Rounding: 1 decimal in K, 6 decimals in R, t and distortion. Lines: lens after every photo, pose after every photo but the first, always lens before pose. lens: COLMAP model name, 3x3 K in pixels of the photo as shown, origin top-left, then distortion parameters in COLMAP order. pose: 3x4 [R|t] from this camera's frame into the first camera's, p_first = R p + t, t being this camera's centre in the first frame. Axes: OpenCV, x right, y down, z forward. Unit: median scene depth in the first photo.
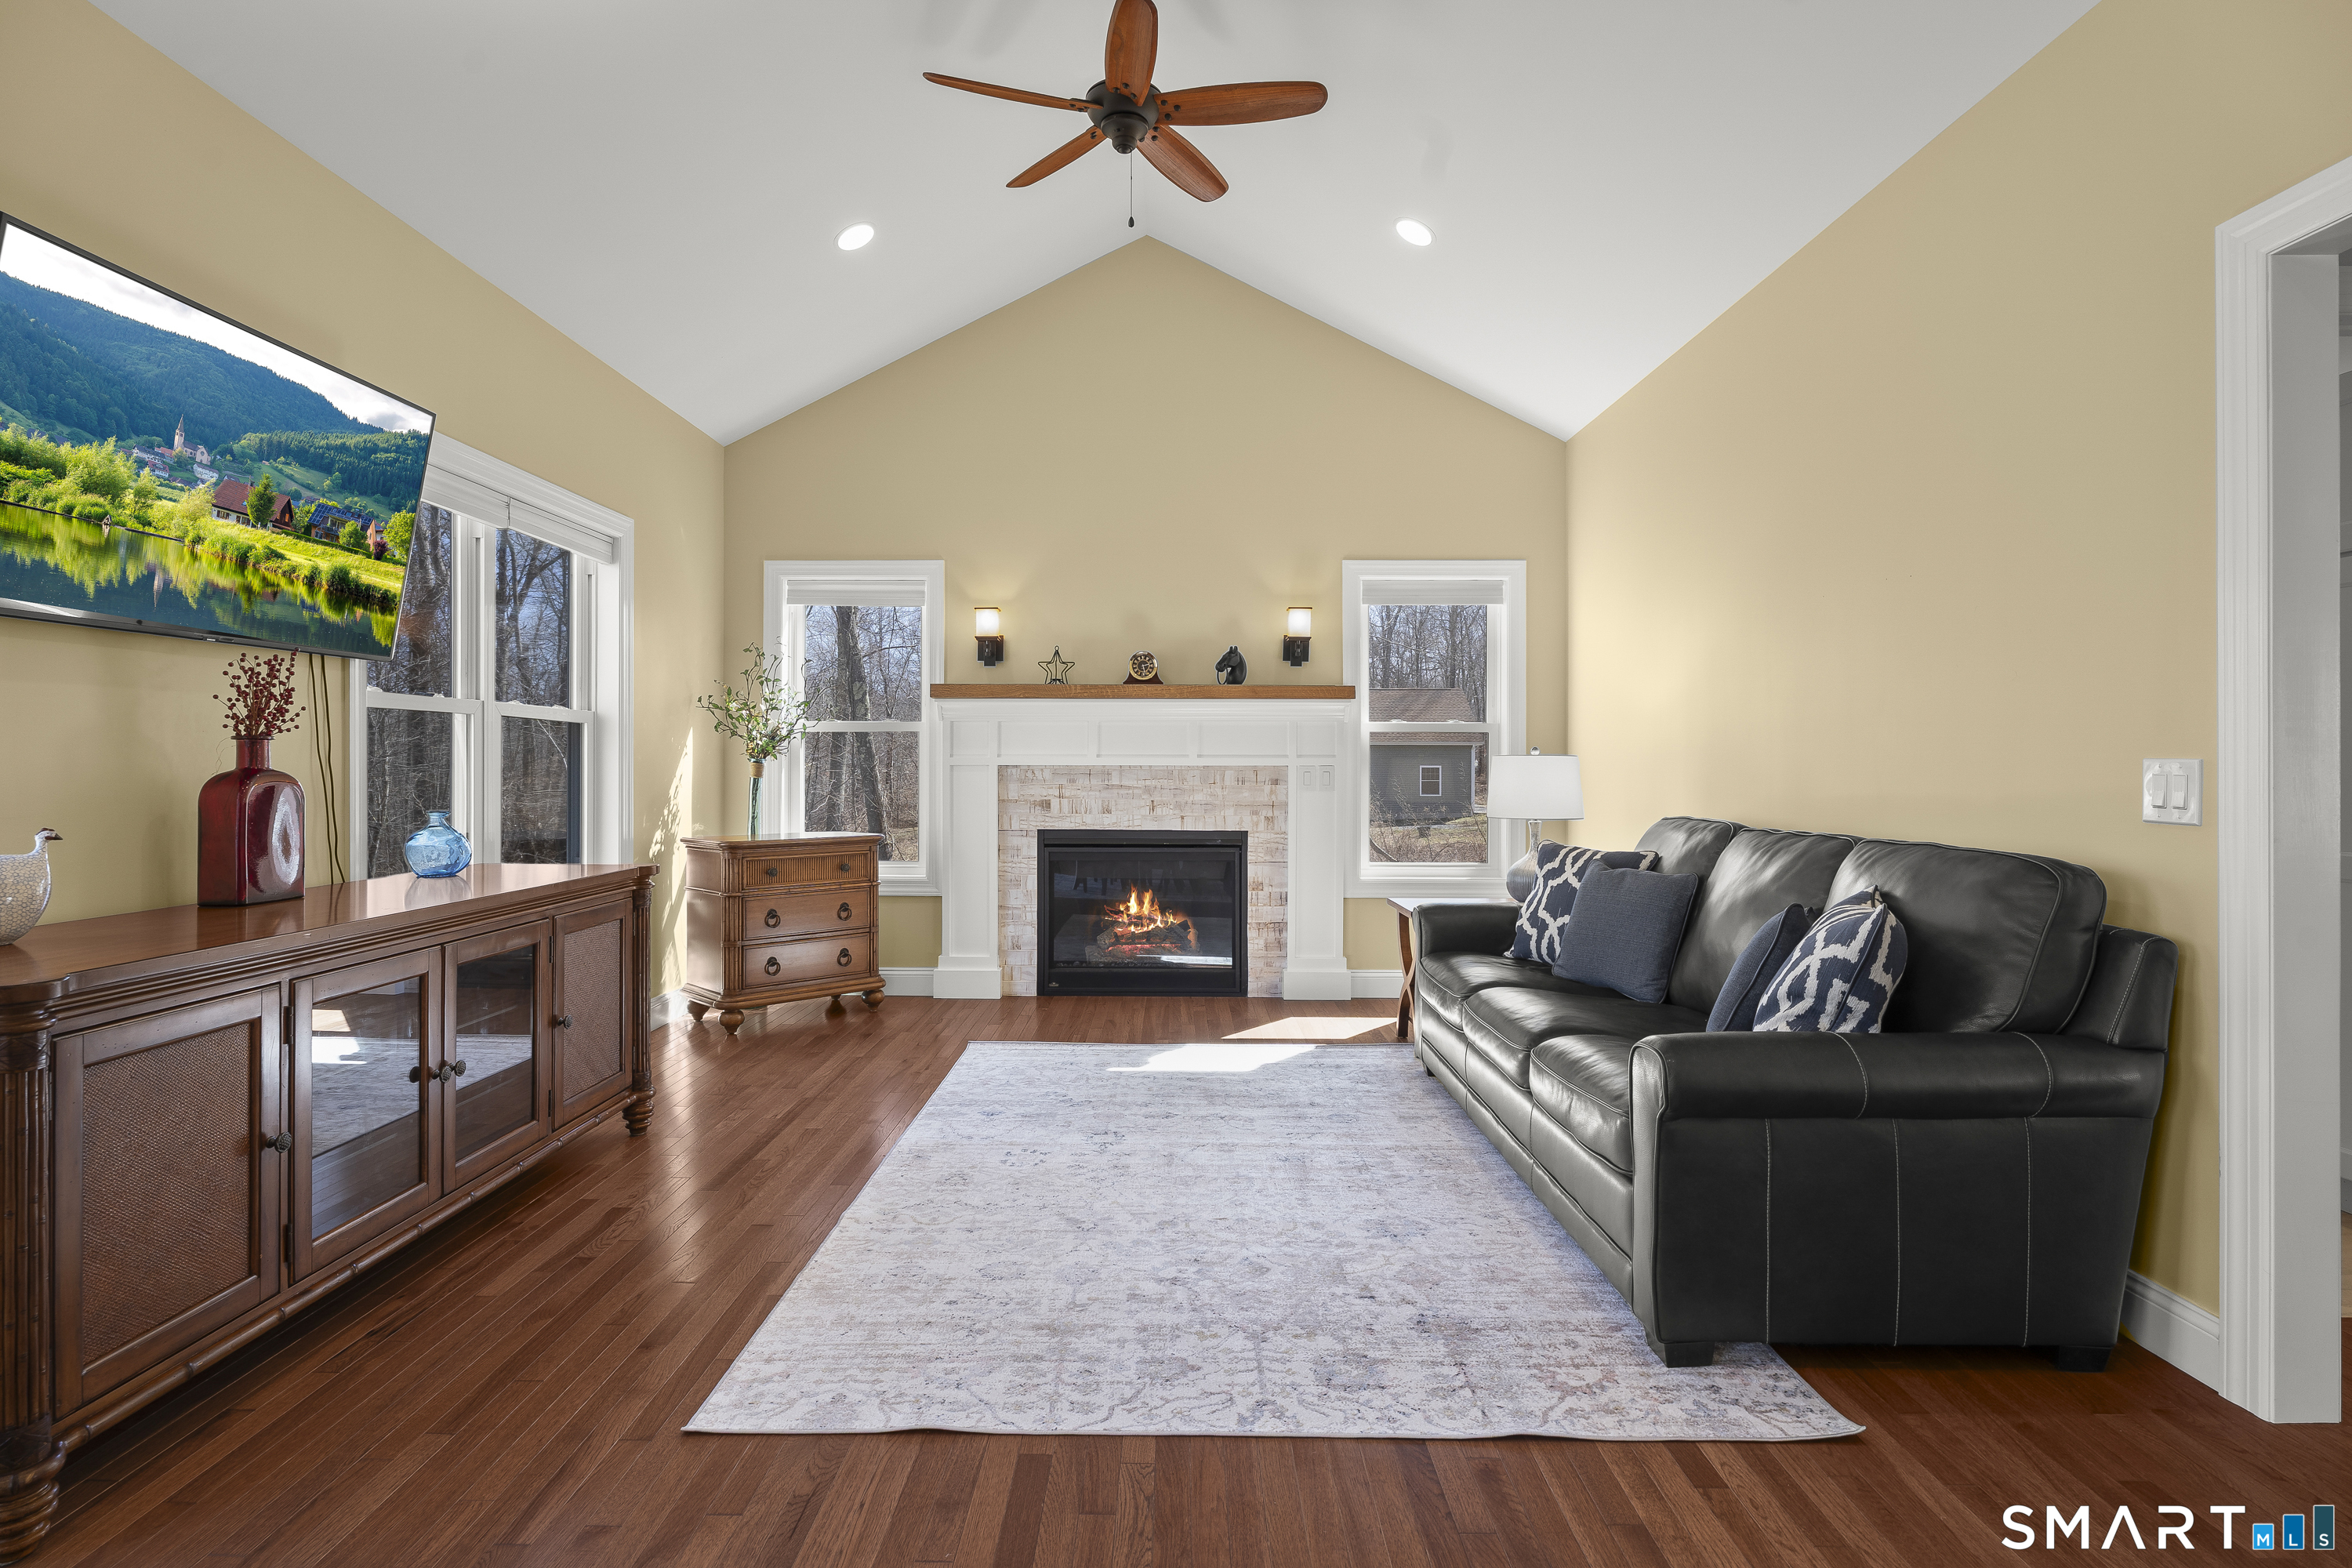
lens RADIAL K [[1199.2, 0, 1160.2], [0, 1199.2, 764.0], [0, 0, 1]] dist [-0.003144, -0.000052]
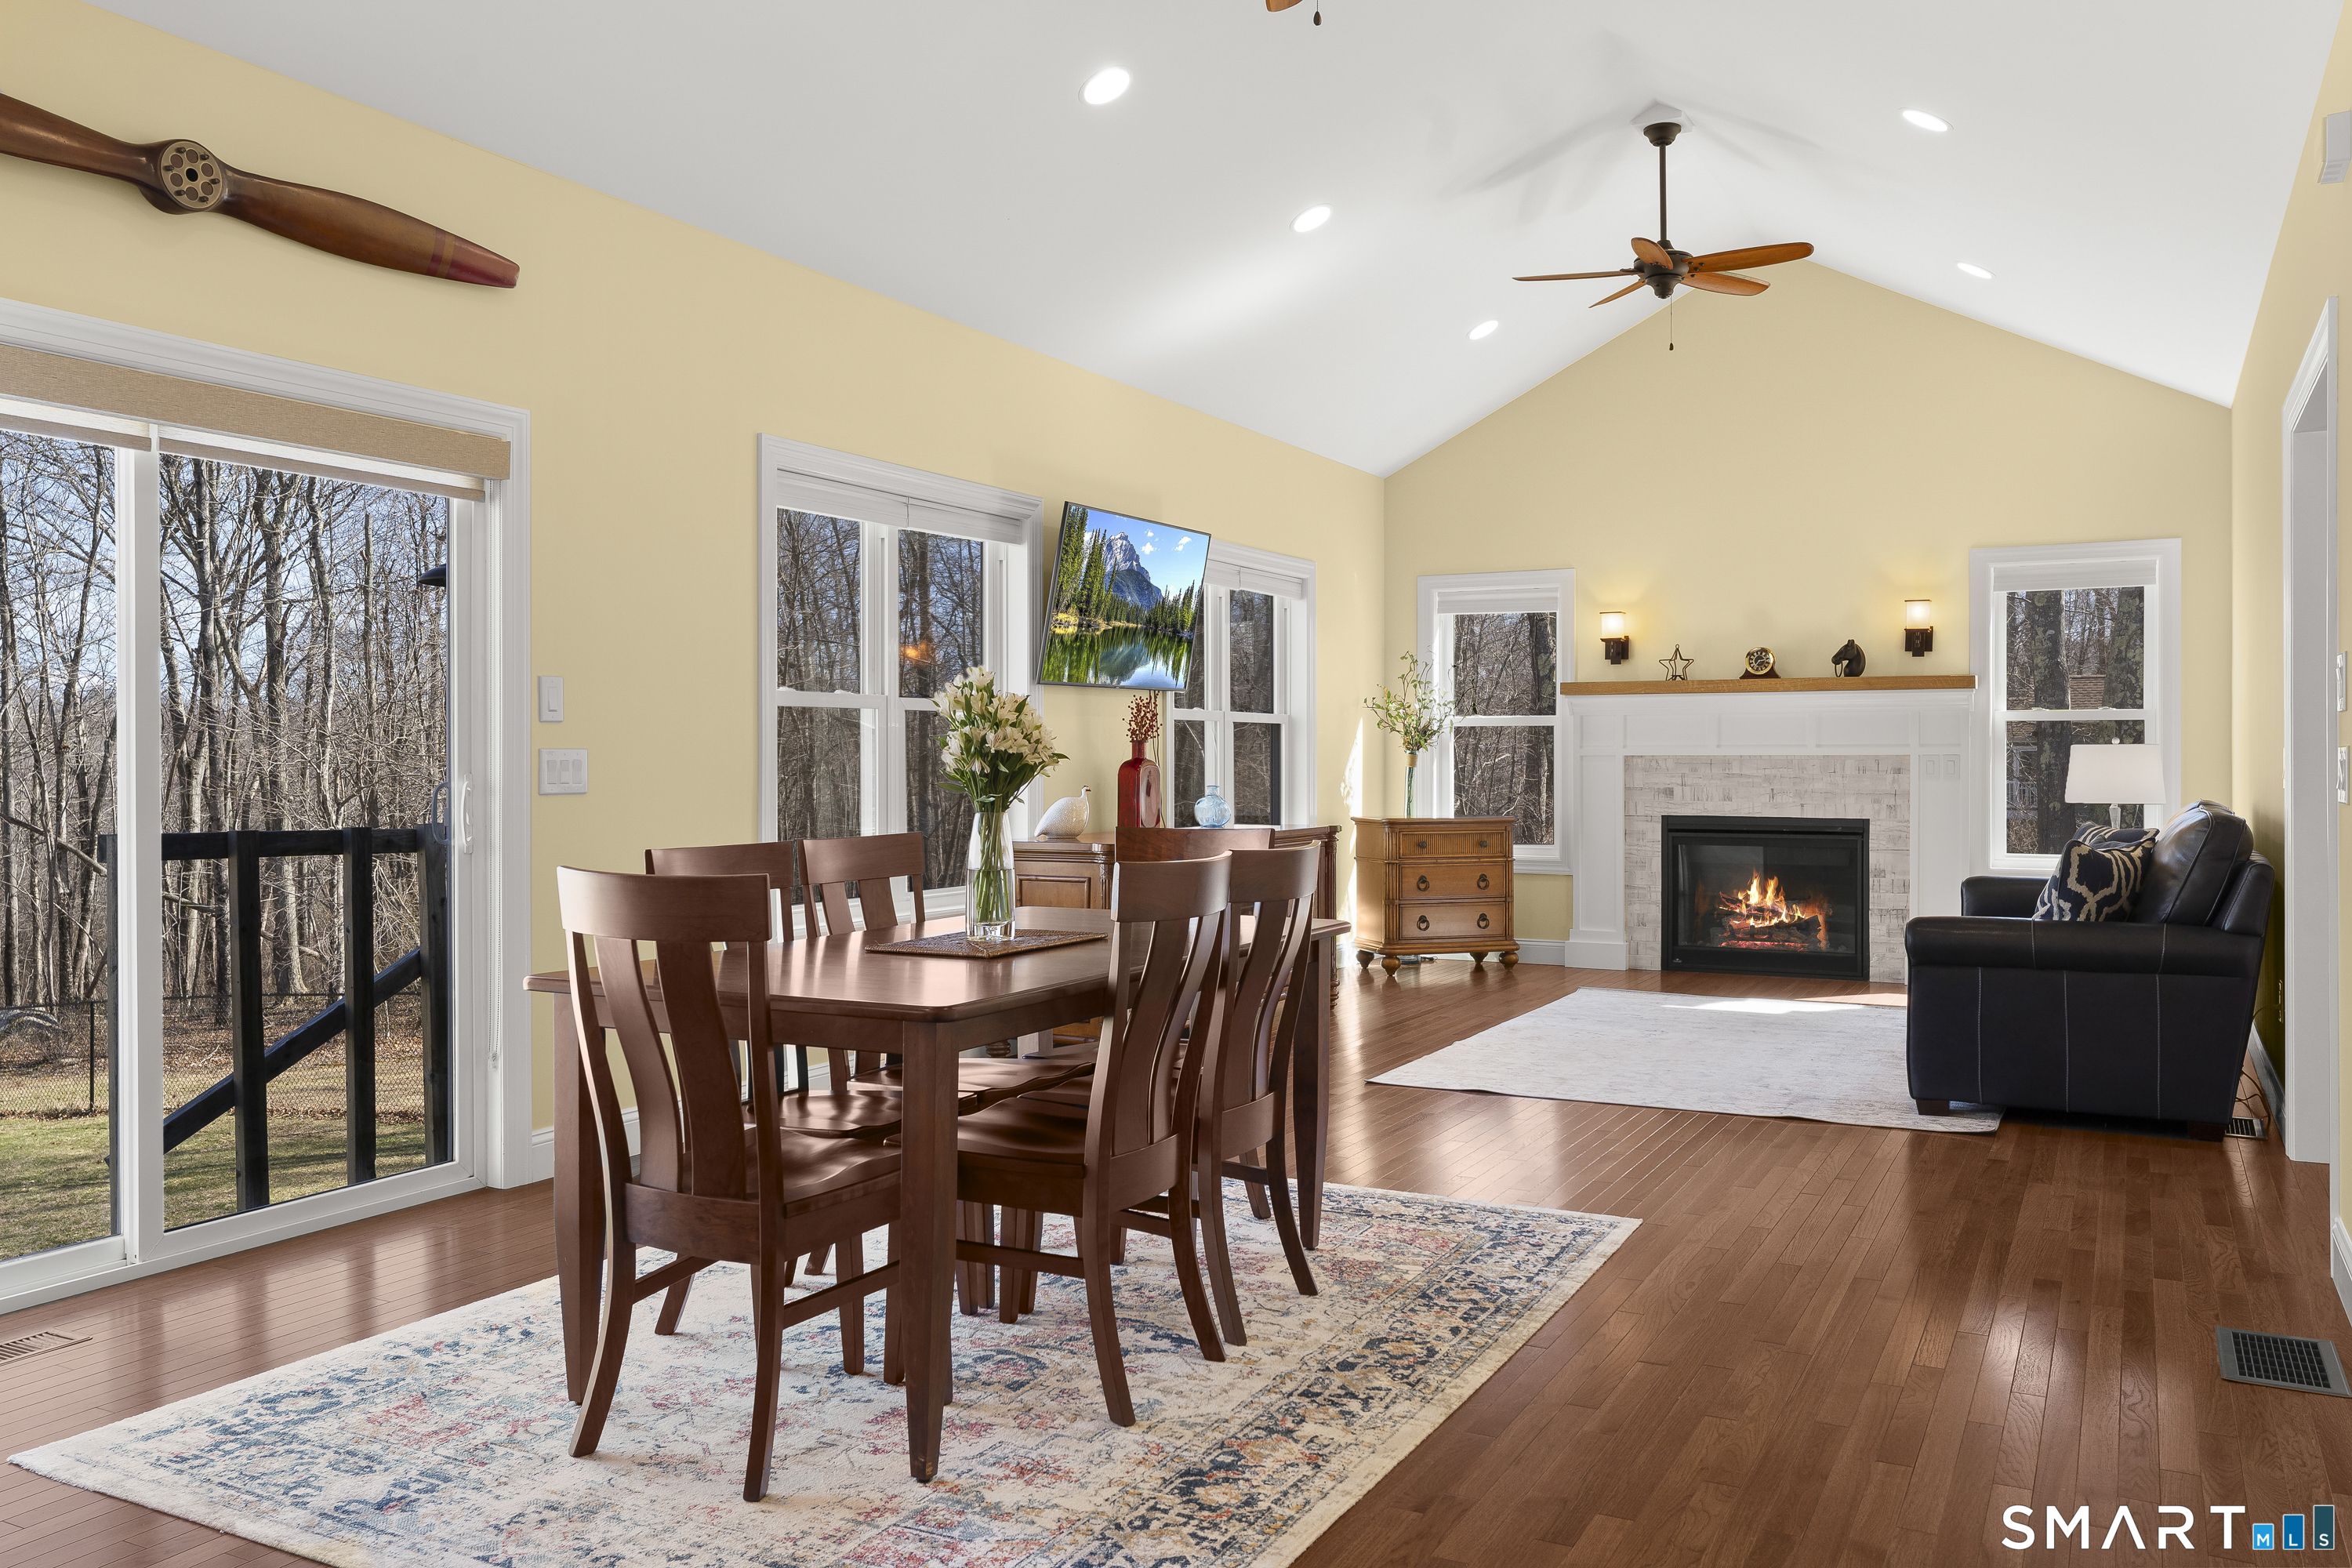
lens RADIAL K [[1789.7, 0, 1171.8], [0, 1789.7, 773.6], [0, 0, 1]] dist [-0.000629, 0.000097]
pose [[0.891359, 0.000791, -0.453298, 0.236648], [0.003624, 0.999954, 0.008871, 0.001507], [0.453284, -0.009550, 0.891315, -0.635868]]
